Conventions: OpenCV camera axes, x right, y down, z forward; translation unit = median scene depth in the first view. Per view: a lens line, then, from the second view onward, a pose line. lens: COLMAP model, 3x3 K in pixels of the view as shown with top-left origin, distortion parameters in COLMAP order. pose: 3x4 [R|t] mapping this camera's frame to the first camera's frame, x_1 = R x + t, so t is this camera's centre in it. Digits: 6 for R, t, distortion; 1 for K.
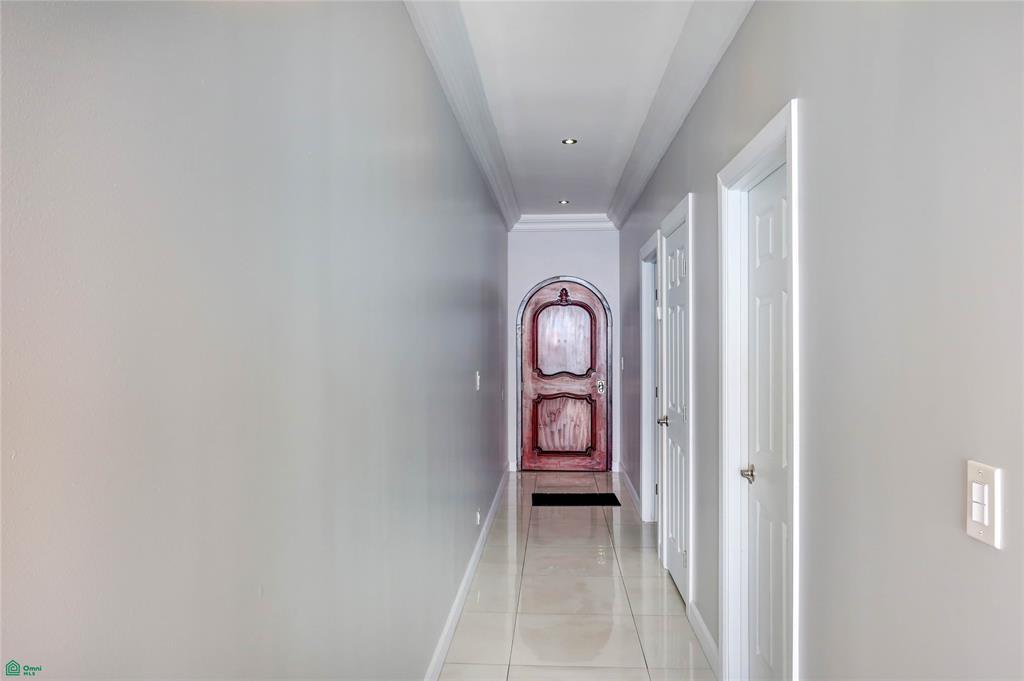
lens RADIAL K [[705.1, 0, 506.7], [0, 705.1, 342.8], [0, 0, 1]] dist [-0.029659, 0.008273]
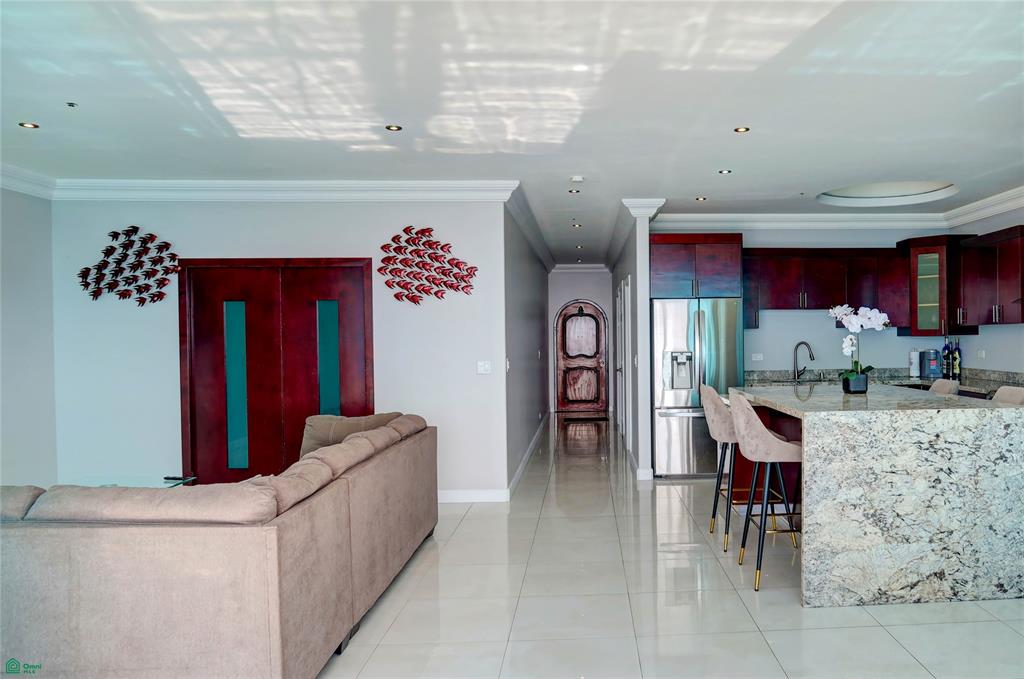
lens RADIAL K [[745.8, 0, 640.9], [0, 745.8, 352.1], [0, 0, 1]] dist [-0.029842, 0.004270]
pose [[0.989615, -0.010946, 0.143324, -0.036340], [0.008447, 0.999802, 0.018033, 0.003434], [-0.143493, -0.016635, 0.989512, -0.843511]]
